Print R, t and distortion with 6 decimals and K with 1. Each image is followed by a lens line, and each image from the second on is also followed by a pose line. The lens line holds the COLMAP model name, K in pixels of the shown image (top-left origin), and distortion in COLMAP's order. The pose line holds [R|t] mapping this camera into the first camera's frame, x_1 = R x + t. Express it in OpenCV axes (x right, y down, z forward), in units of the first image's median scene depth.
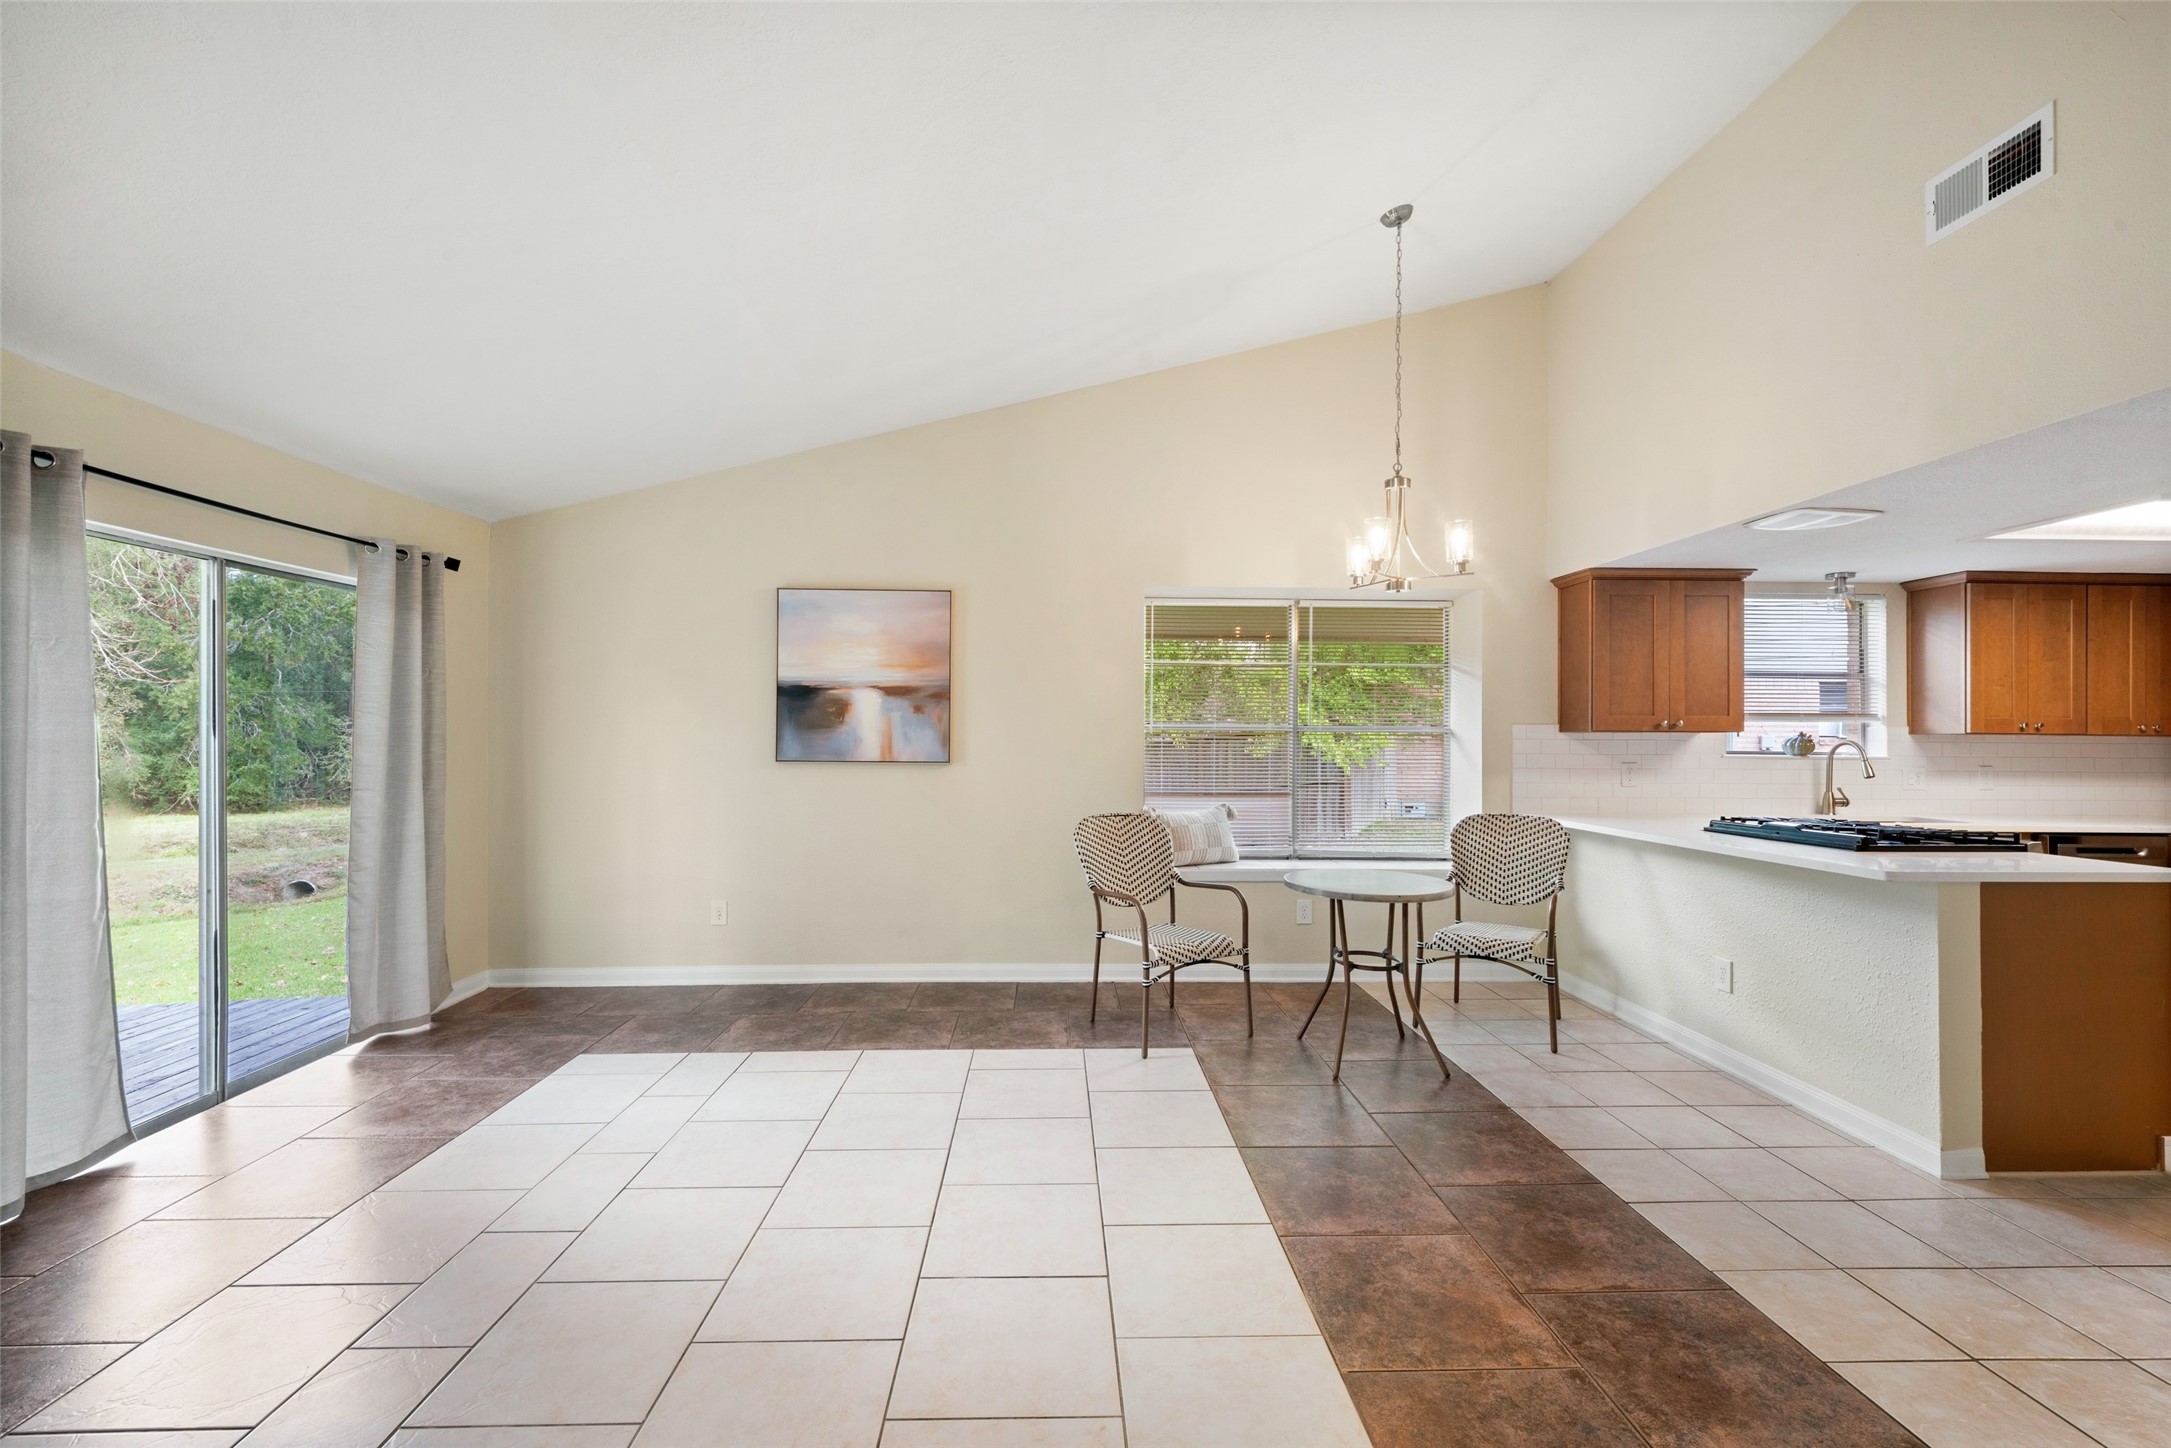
lens RADIAL K [[910.8, 0, 1075.1], [0, 910.8, 731.9], [0, 0, 1]] dist [-0.001973, 0.000051]
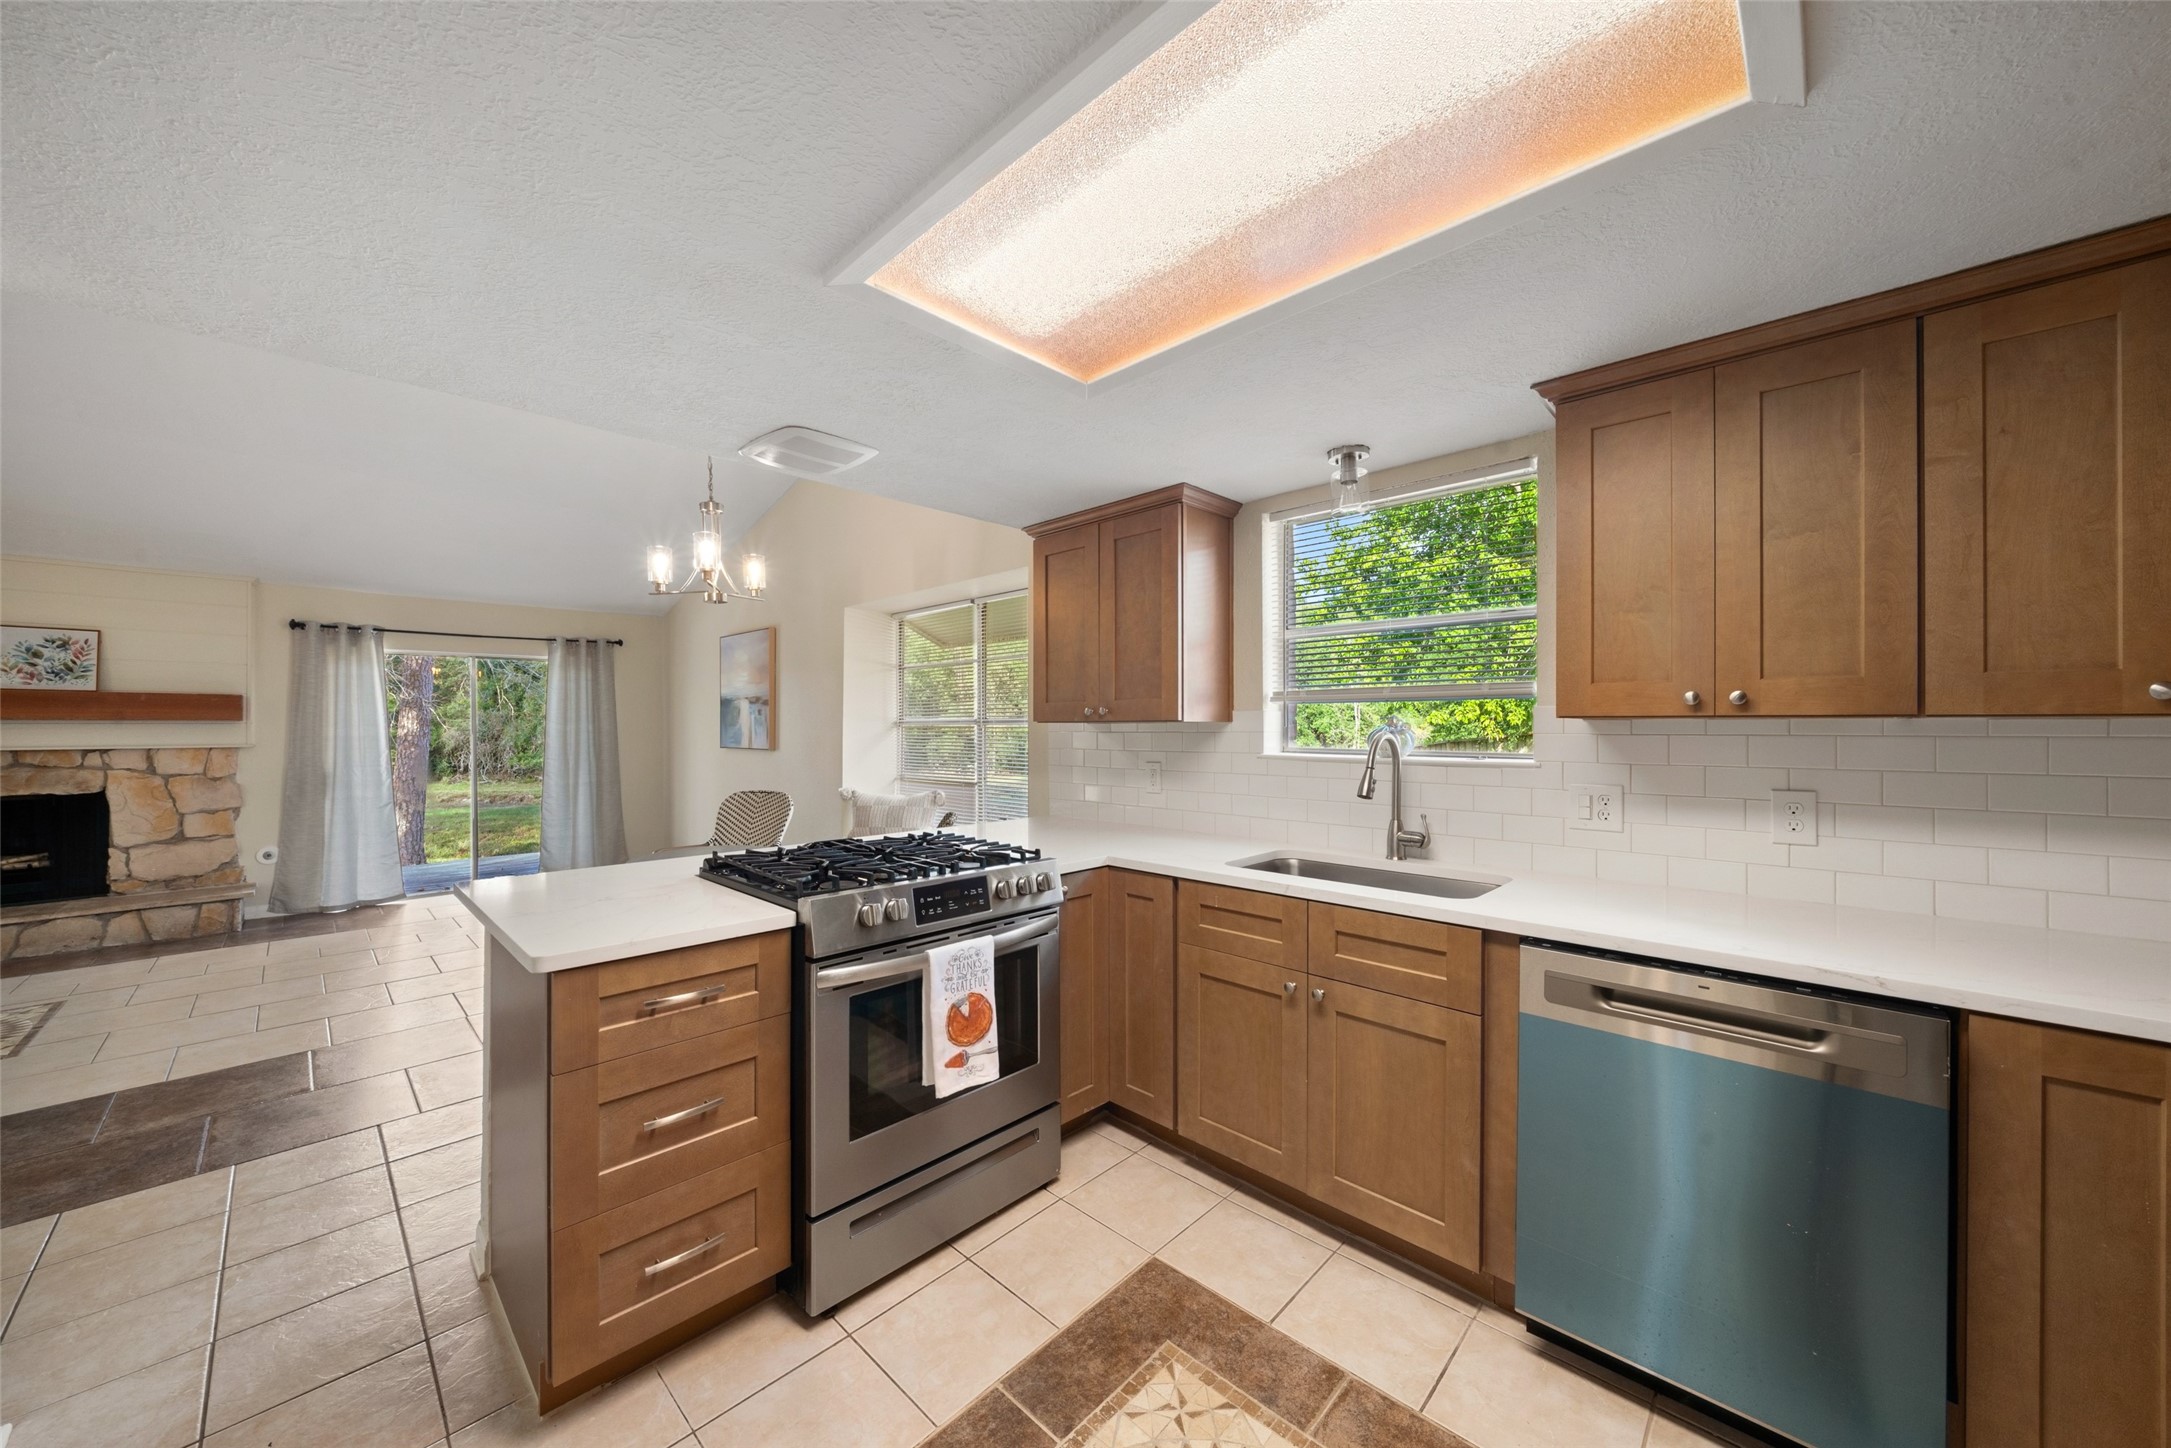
lens RADIAL K [[768.9, 0, 1086.5], [0, 768.9, 725.1], [0, 0, 1]] dist [-0.008706, -0.000048]
pose [[0.702756, -0.009614, -0.711366, 1.105163], [0.012288, 0.999924, -0.001375, 0.003213], [0.711325, -0.007775, 0.702820, 0.540022]]
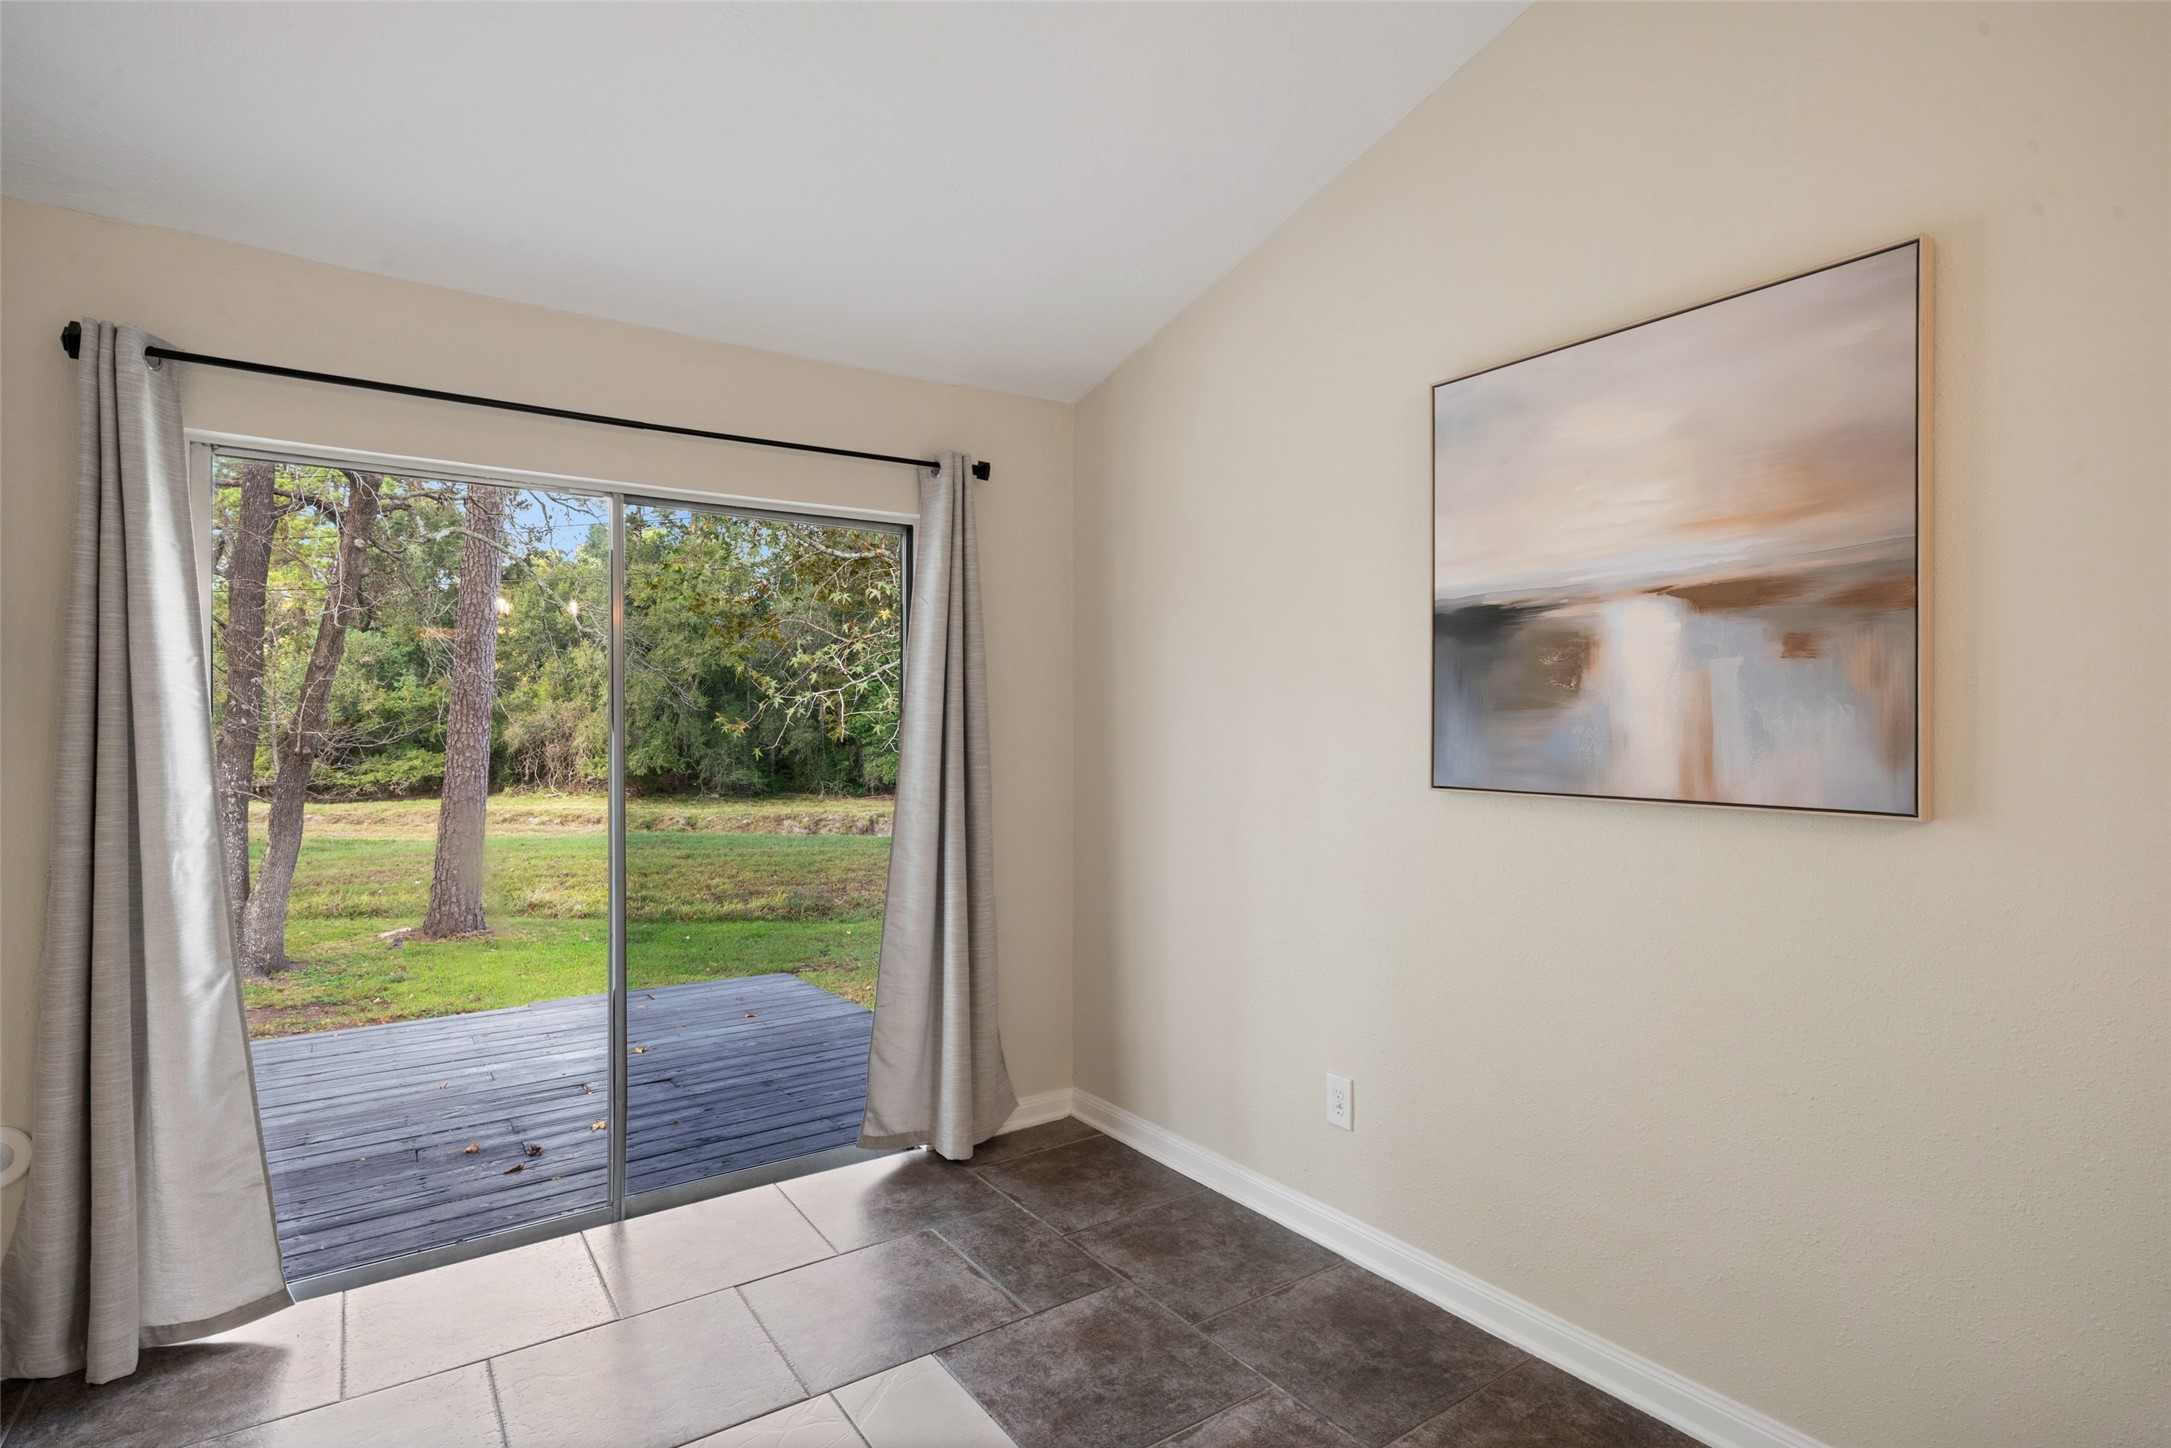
lens RADIAL K [[1061.7, 0, 1097.8], [0, 1061.7, 721.7], [0, 0, 1]] dist [0.004038, 0.000737]
pose [[0.555339, -0.007969, -0.831586, 0.002921], [0.004875, 0.999968, -0.006327, 0.003834], [0.831610, -0.000540, 0.555360, 0.614174]]
